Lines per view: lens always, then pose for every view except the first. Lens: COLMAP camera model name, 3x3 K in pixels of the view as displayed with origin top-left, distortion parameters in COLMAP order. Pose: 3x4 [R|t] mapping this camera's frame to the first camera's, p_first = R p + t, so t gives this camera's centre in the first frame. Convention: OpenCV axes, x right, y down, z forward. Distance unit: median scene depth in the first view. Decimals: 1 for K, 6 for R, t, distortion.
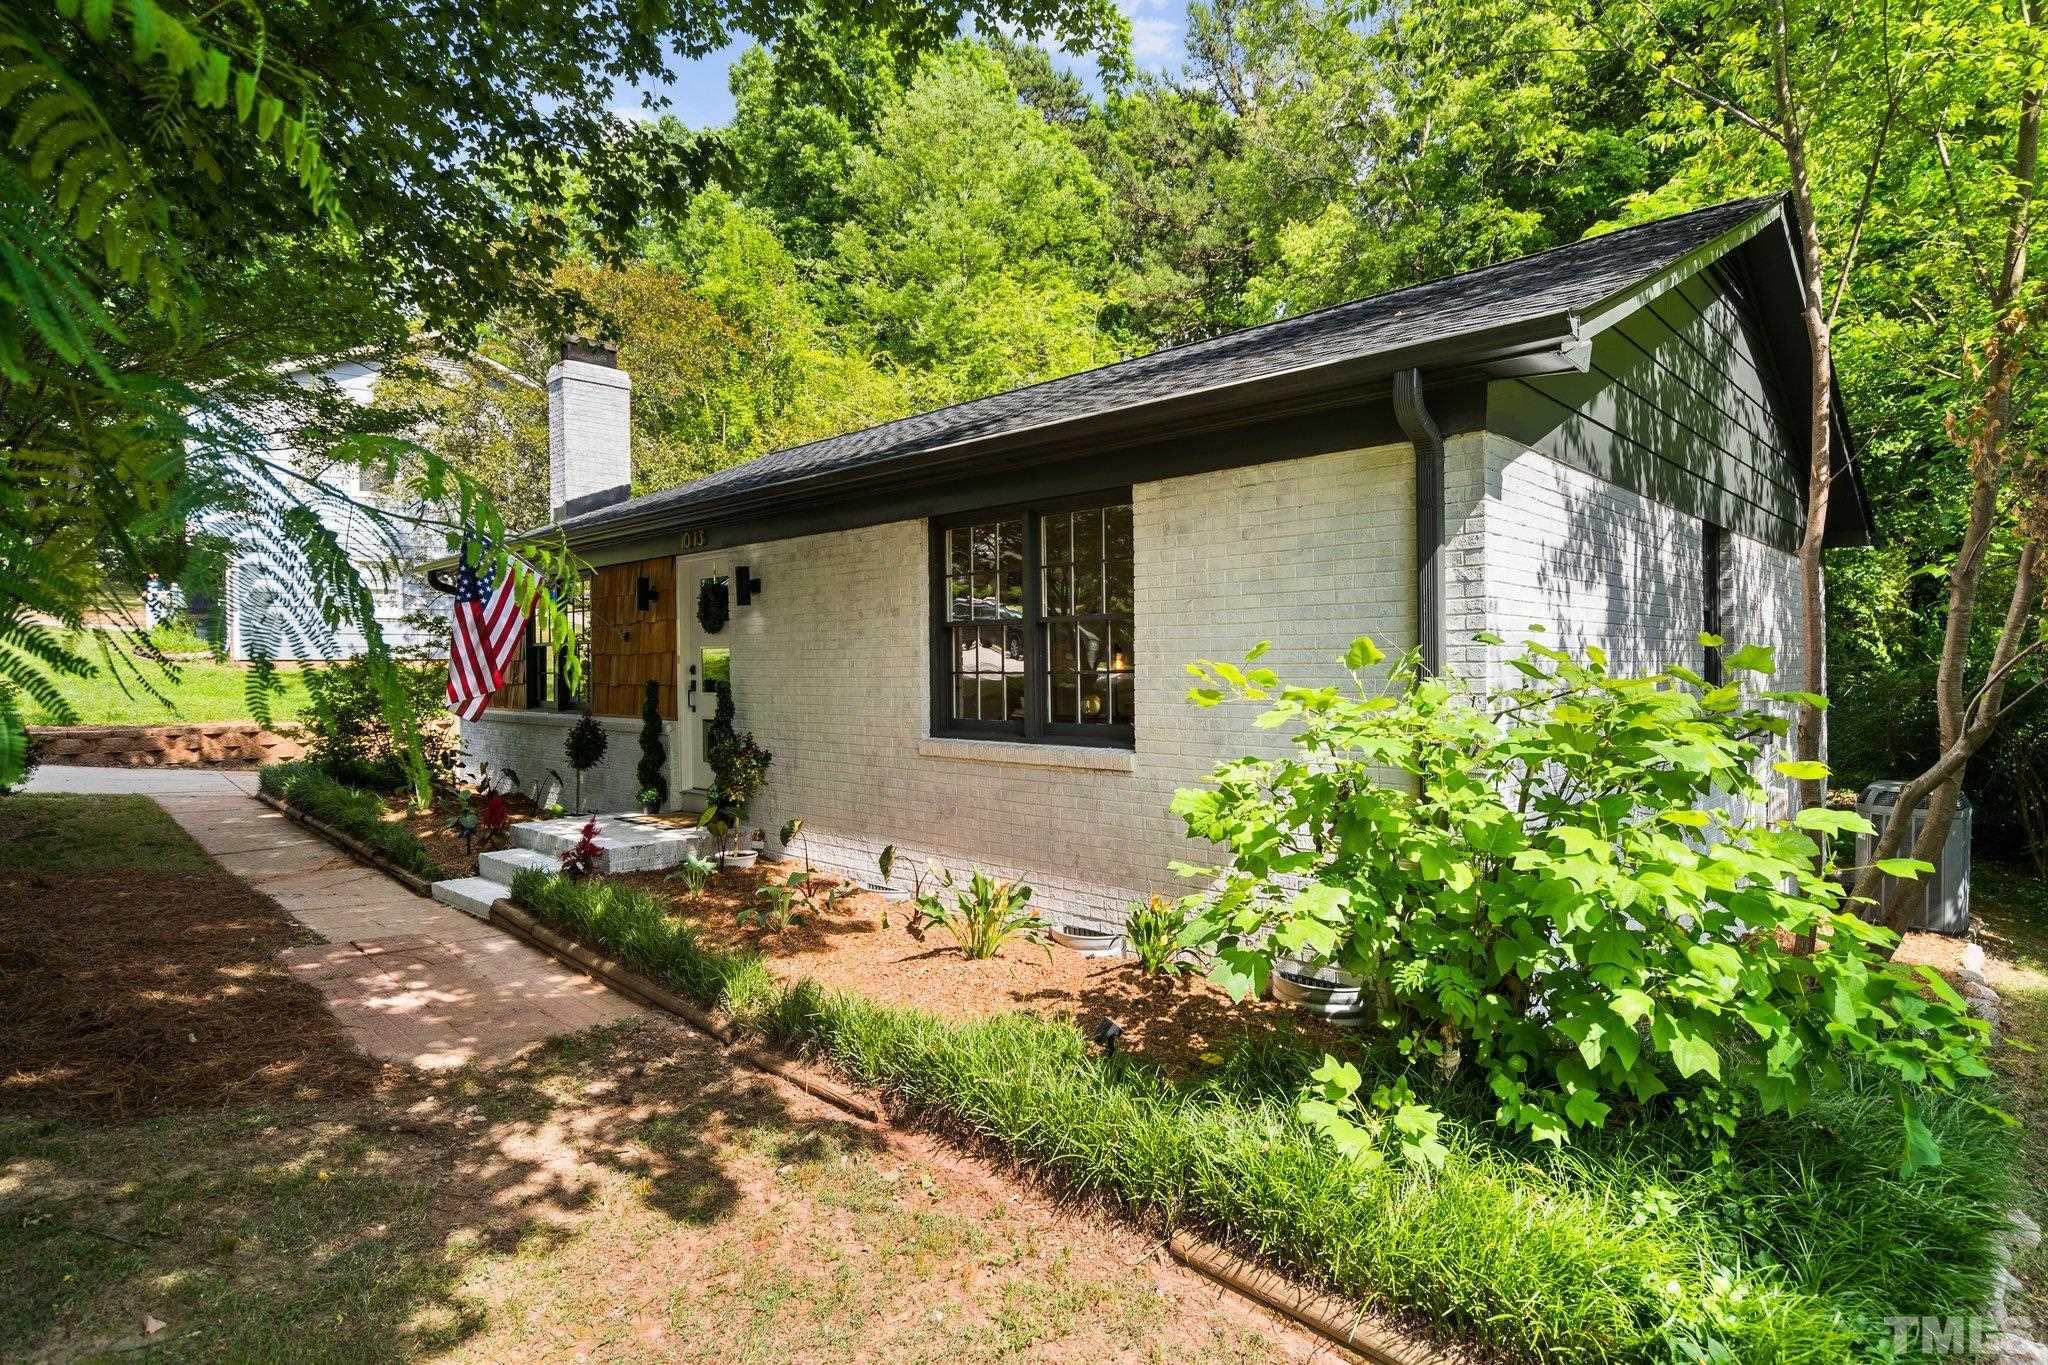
lens RADIAL K [[1067.8, 0, 1030.3], [0, 1067.8, 669.3], [0, 0, 1]] dist [-0.012739, -0.000556]
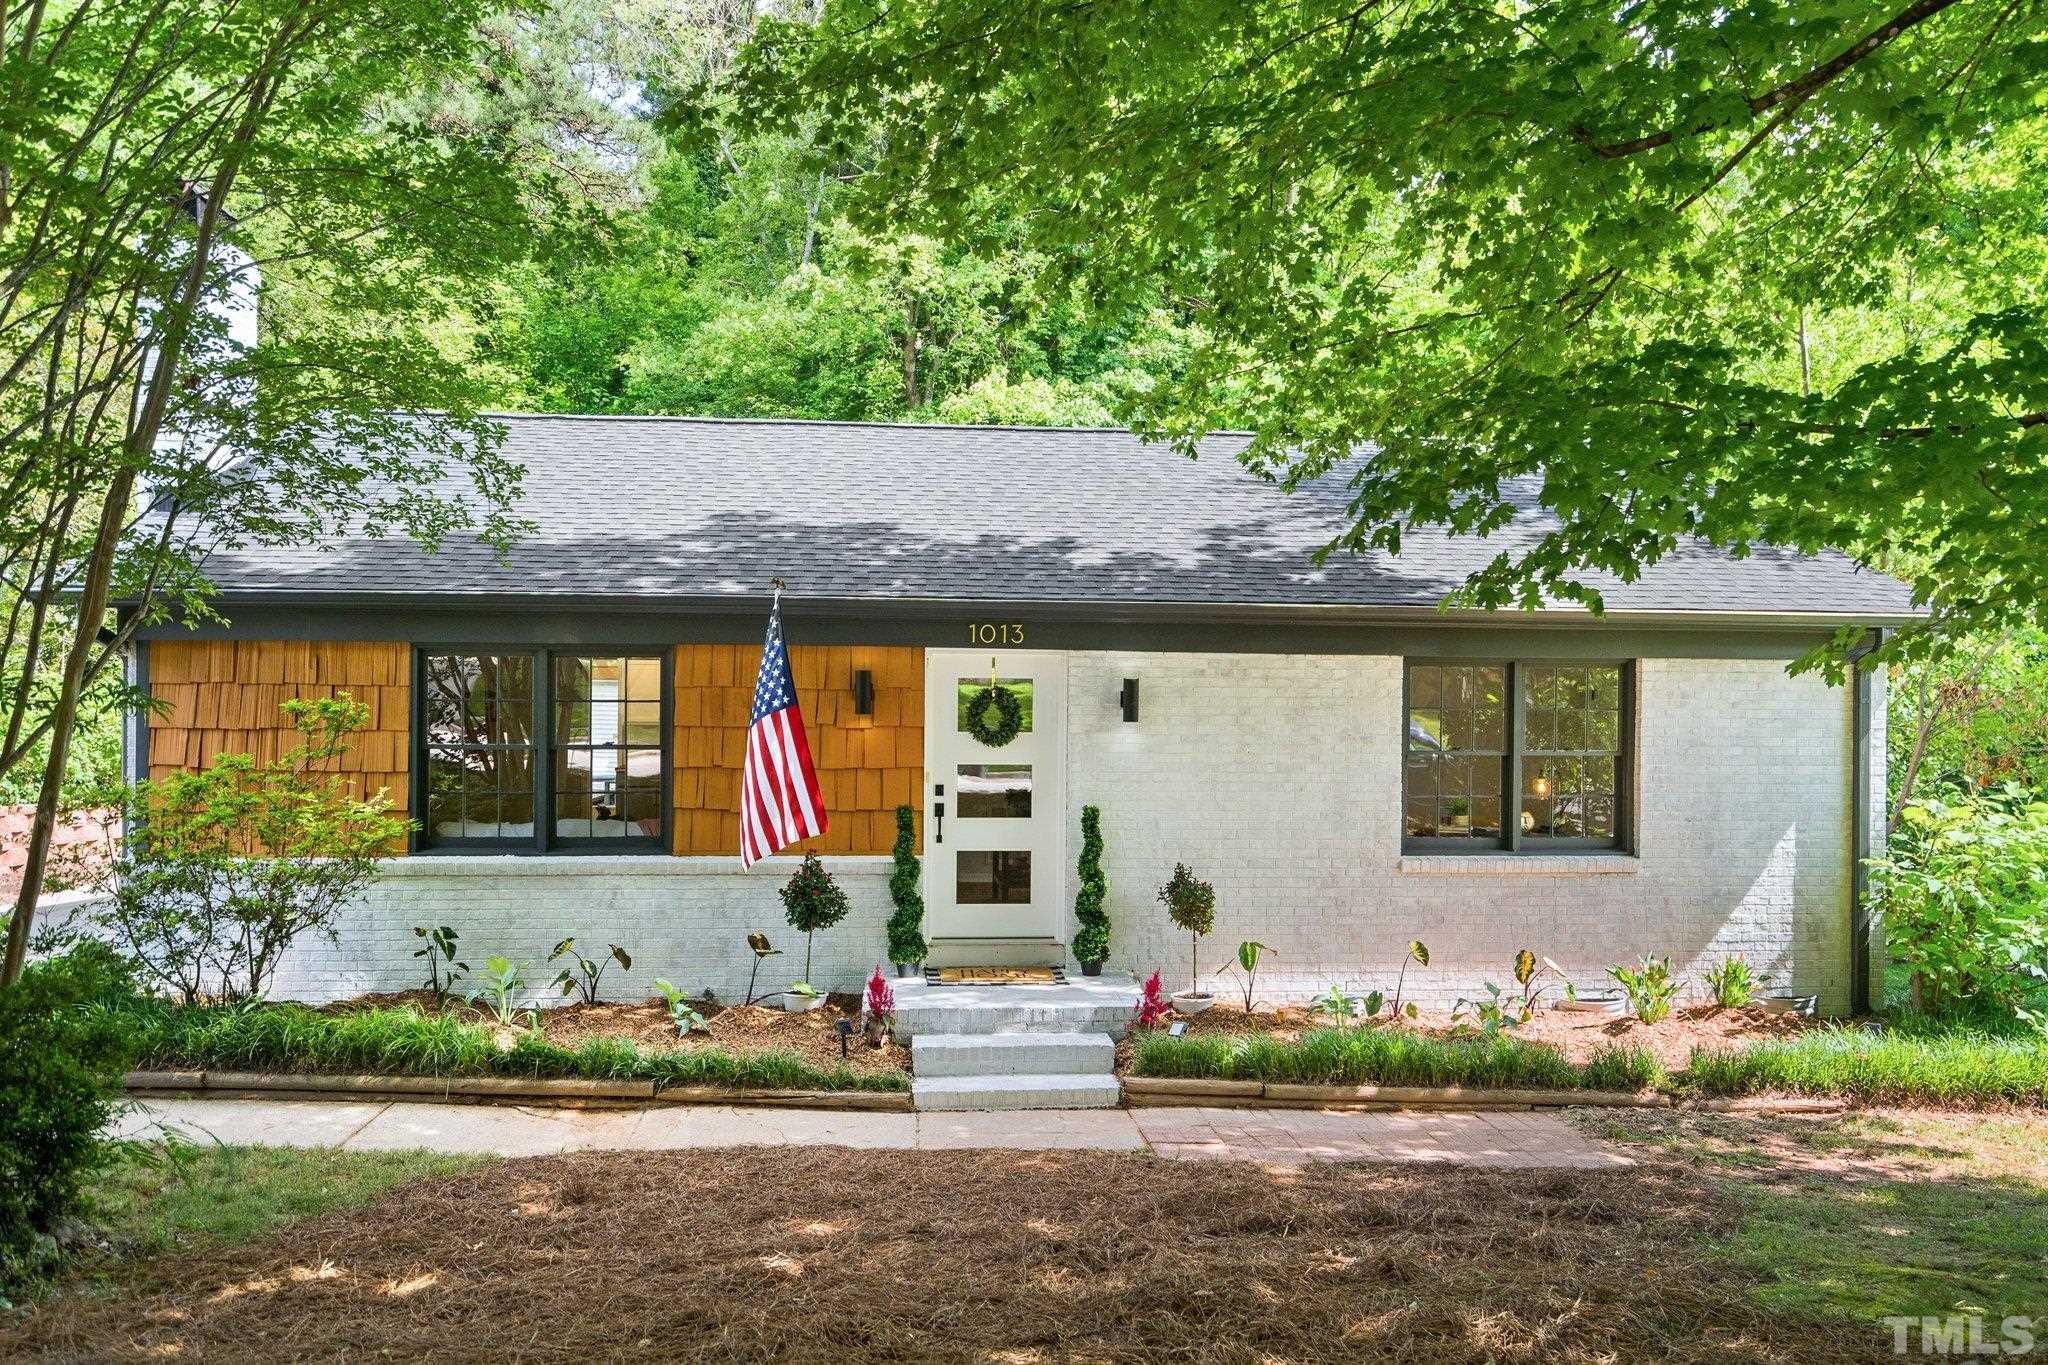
lens RADIAL K [[1555.7, 0, 1037.5], [0, 1555.7, 681.6], [0, 0, 1]] dist [0.000278, 0.019052]
pose [[0.654042, 0.016186, 0.756285, -1.861507], [-0.012029, 0.999867, -0.010997, -0.111530], [-0.756362, -0.001904, 0.654150, 0.290568]]
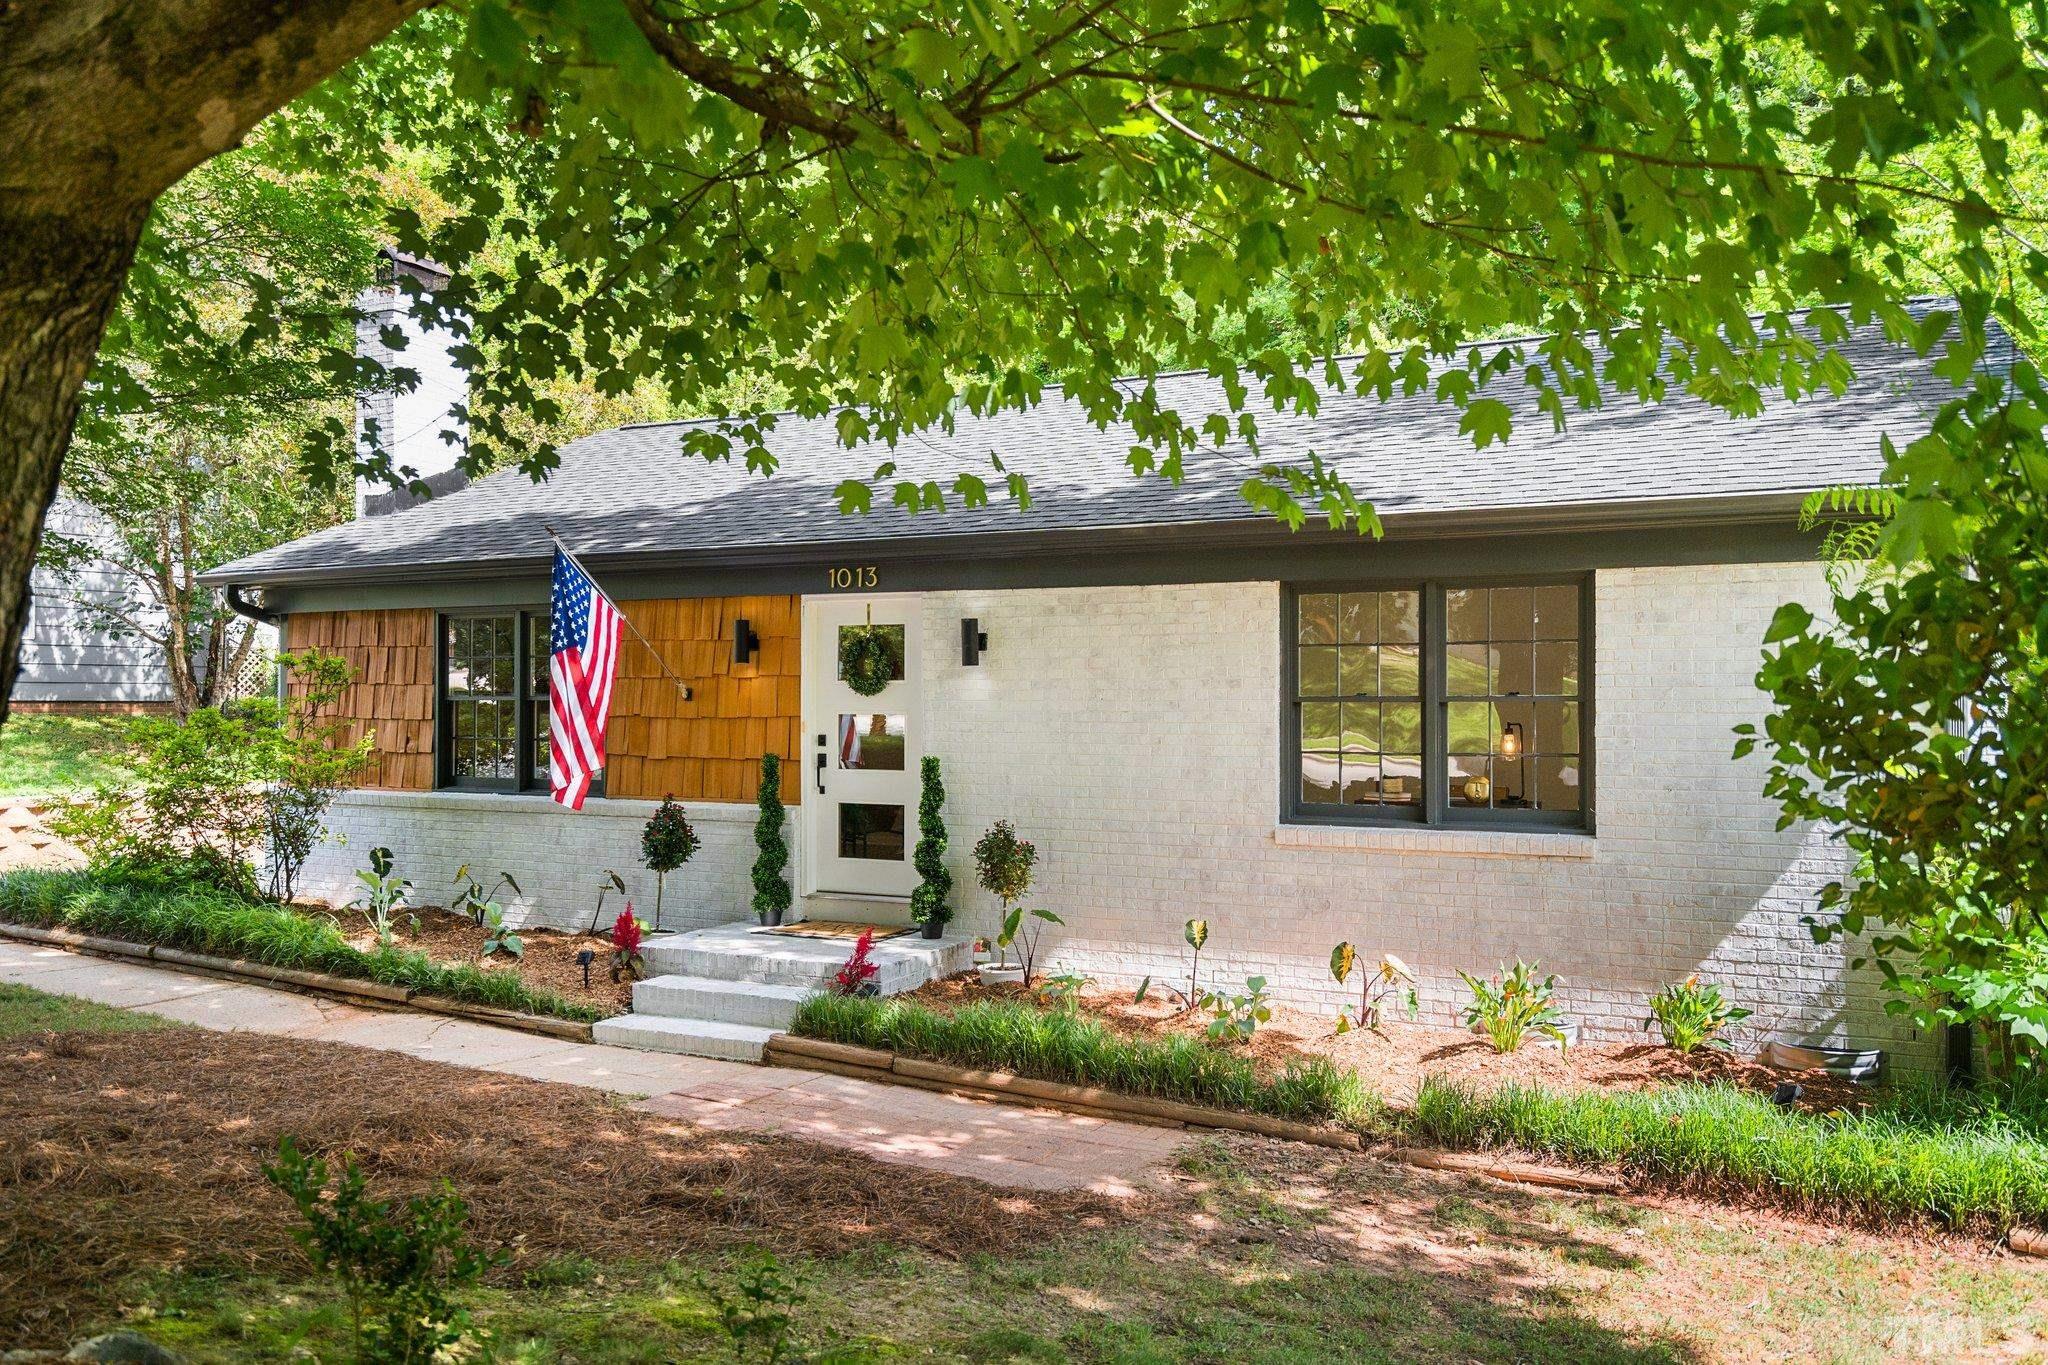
lens RADIAL K [[1555.7, 0, 1019.7], [0, 1555.7, 691.7], [0, 0, 1]] dist [0.000278, 0.019052]
pose [[0.953322, 0.007013, 0.301874, -0.845090], [-0.005427, 0.999967, -0.006093, -0.046607], [-0.301907, 0.004170, 0.953328, -0.221054]]
